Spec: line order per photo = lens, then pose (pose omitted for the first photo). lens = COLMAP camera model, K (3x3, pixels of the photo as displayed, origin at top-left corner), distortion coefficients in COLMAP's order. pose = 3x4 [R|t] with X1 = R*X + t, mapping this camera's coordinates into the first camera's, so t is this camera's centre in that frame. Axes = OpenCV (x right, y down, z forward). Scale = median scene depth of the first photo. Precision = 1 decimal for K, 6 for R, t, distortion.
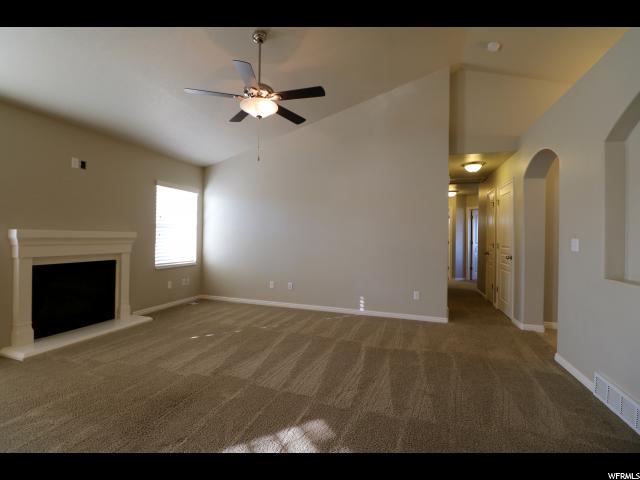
lens RADIAL K [[295.9, 0, 319.0], [0, 295.9, 236.3], [0, 0, 1]] dist [0.001280, -0.010666]
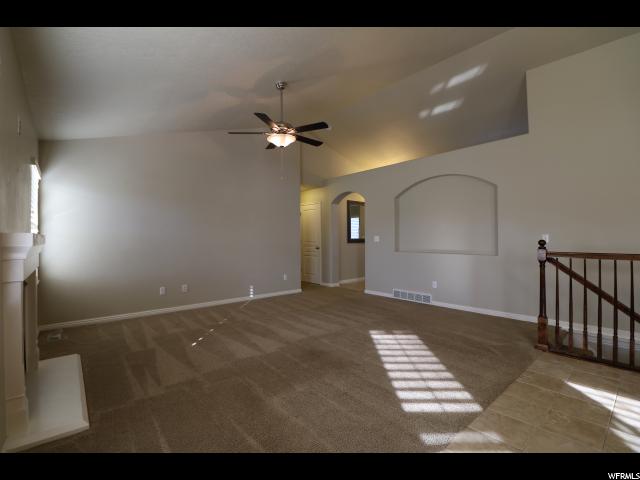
lens RADIAL K [[295.9, 0, 319.0], [0, 295.9, 236.3], [0, 0, 1]] dist [0.001280, -0.010666]
pose [[0.502382, -0.008629, 0.864603, -0.888587], [0.012099, 0.999922, 0.002949, -0.004548], [-0.864561, 0.008979, 0.502448, 0.139135]]
